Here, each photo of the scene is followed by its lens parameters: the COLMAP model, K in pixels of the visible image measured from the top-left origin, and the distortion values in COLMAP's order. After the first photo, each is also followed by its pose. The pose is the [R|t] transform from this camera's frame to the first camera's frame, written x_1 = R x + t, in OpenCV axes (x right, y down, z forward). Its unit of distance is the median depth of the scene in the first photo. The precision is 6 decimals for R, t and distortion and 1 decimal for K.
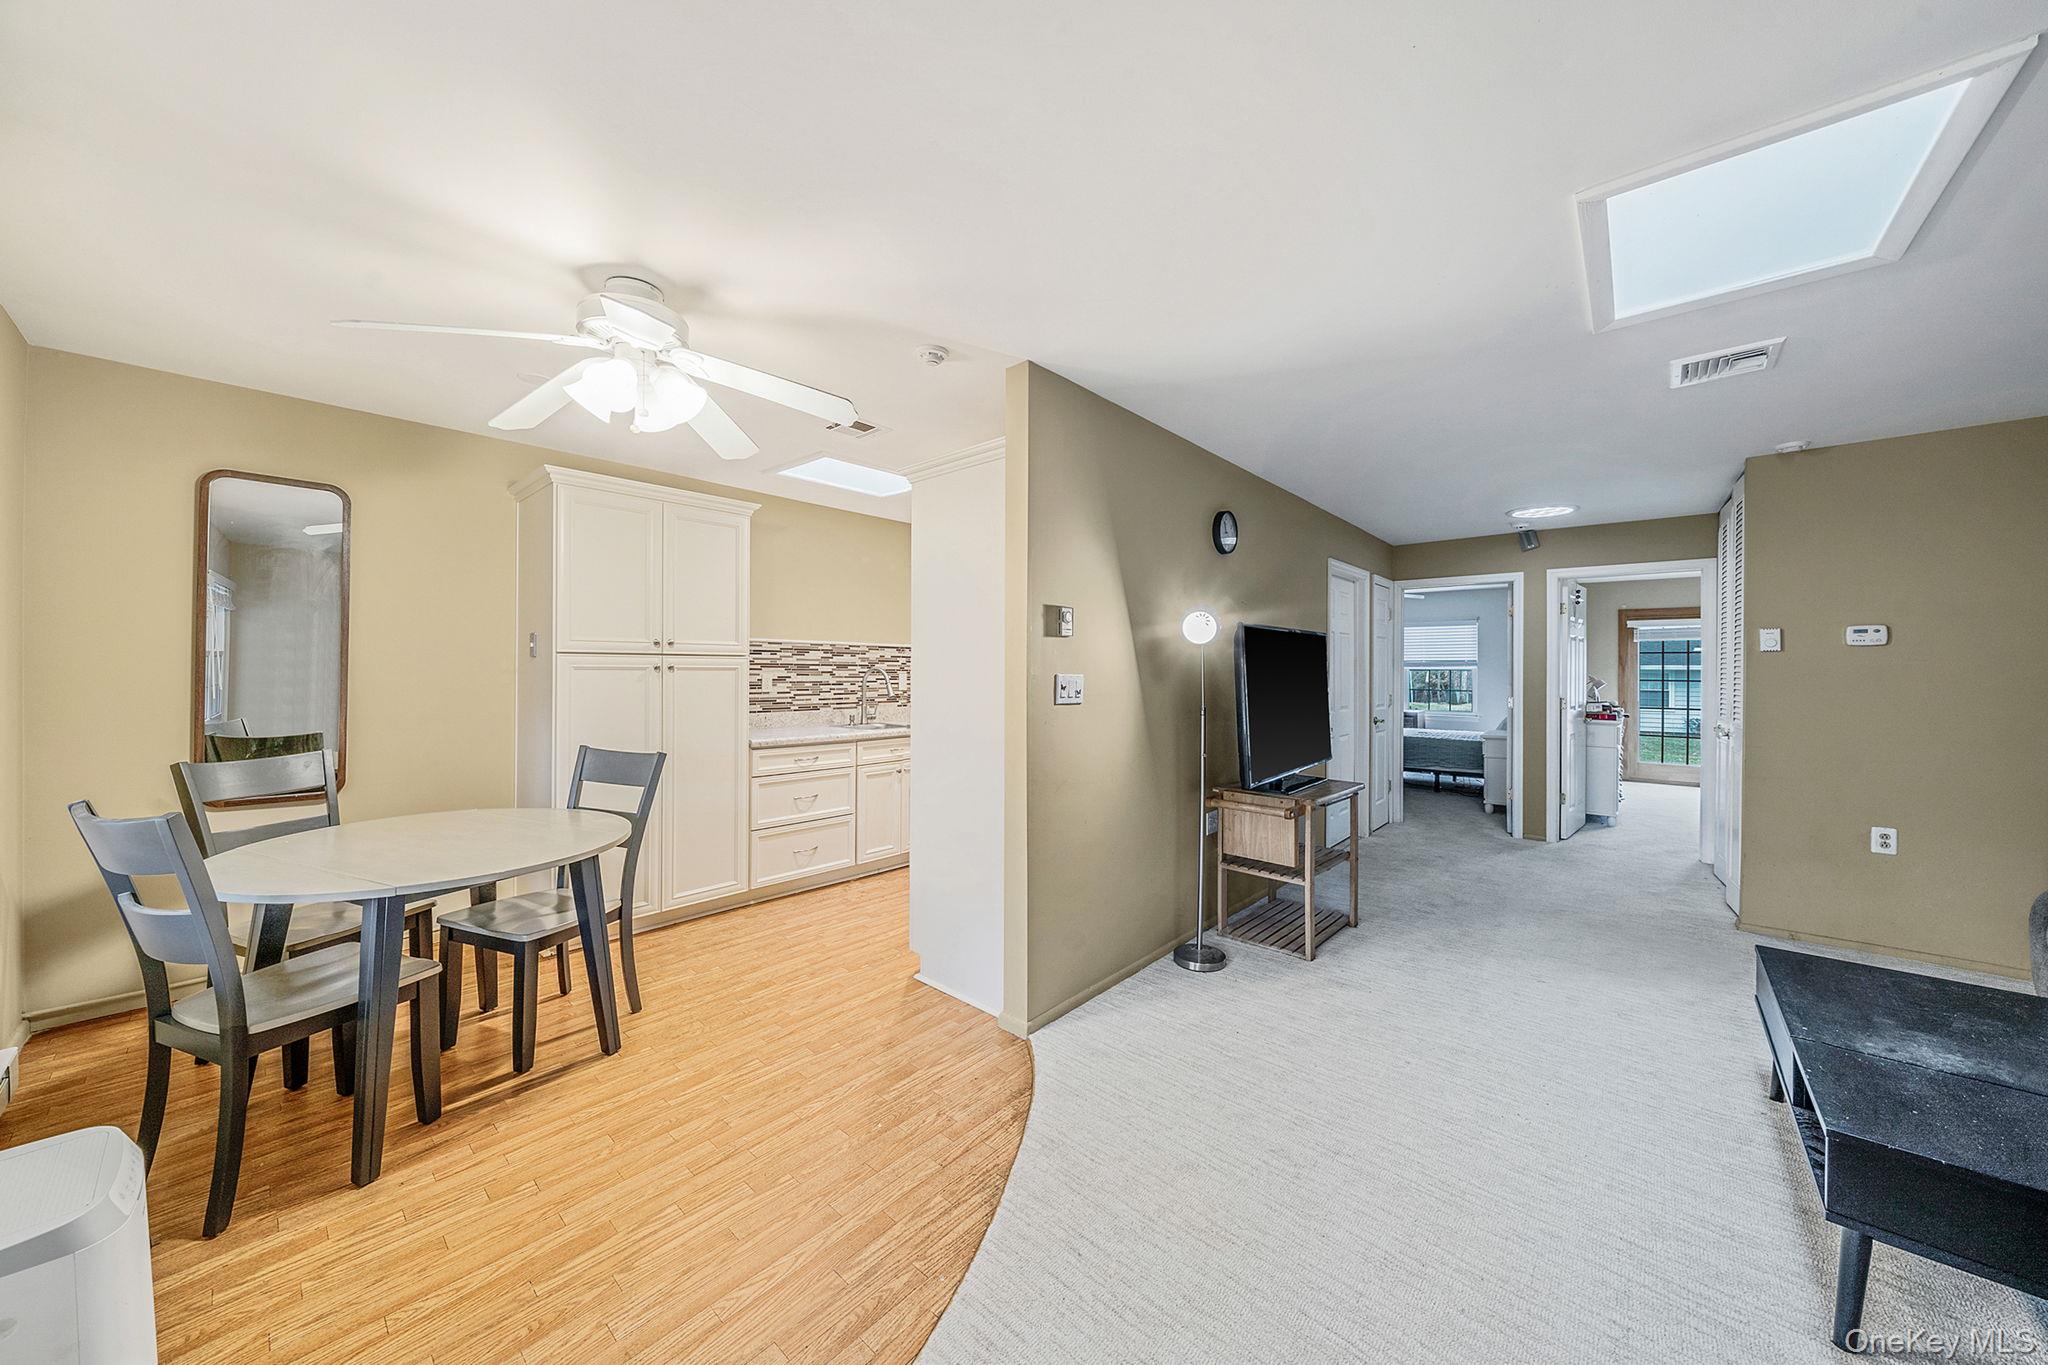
lens RADIAL K [[714.4, 0, 1019.9], [0, 714.4, 664.7], [0, 0, 1]] dist [-0.001825, -0.000032]
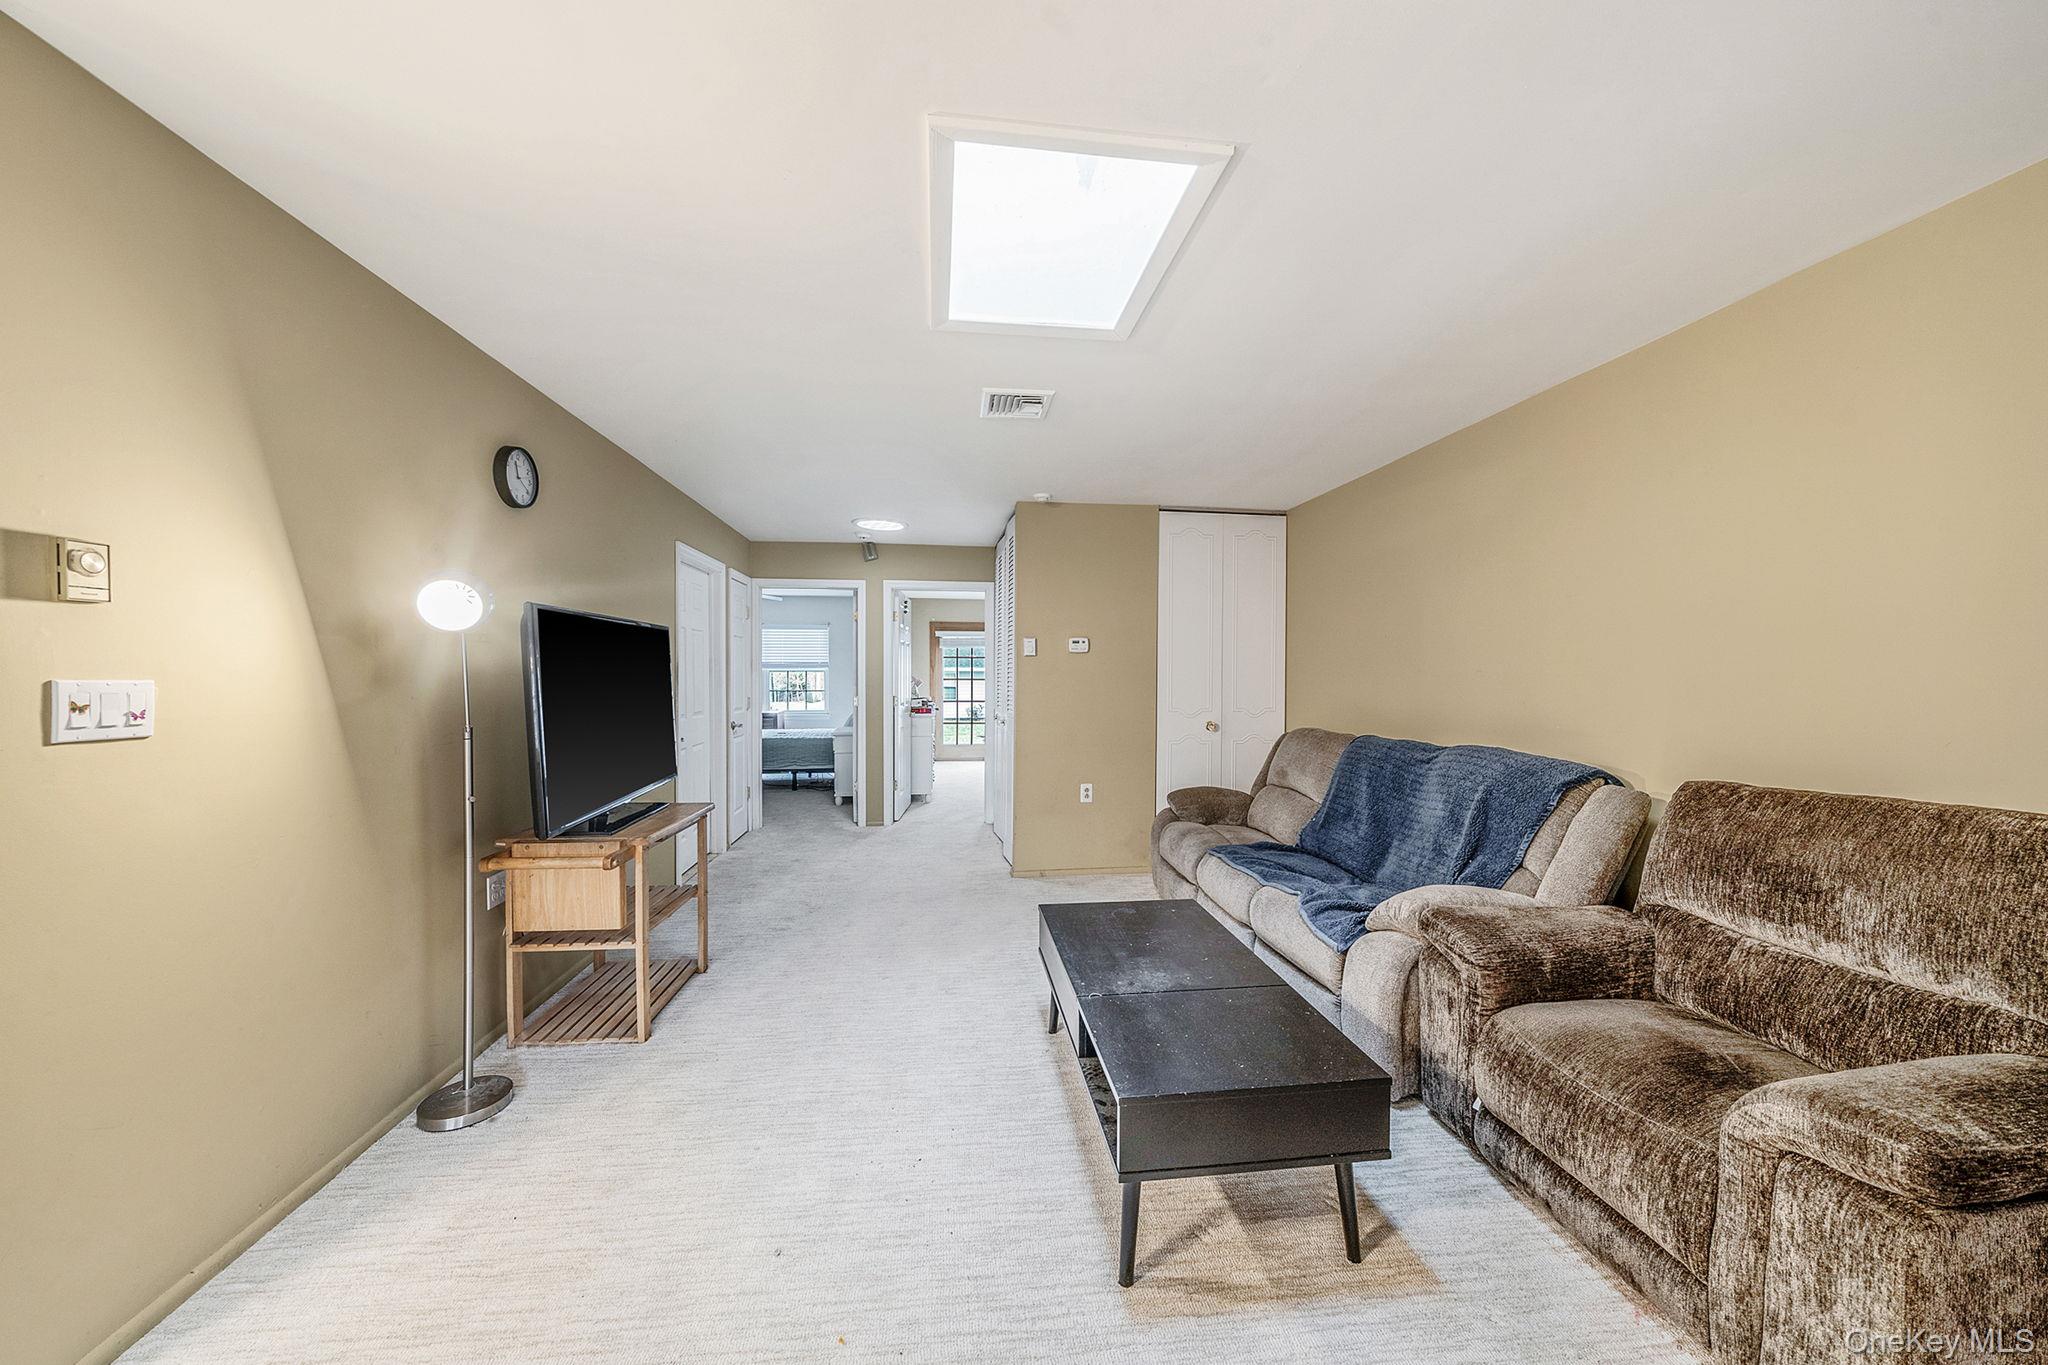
lens RADIAL K [[711.3, 0, 1035.1], [0, 711.3, 686.1], [0, 0, 1]] dist [-0.000367, 0.000071]
pose [[0.657649, -0.017639, 0.753118, 0.095442], [-0.002933, 0.999658, 0.025974, 0.002454], [-0.753319, -0.019290, 0.657372, 0.150726]]
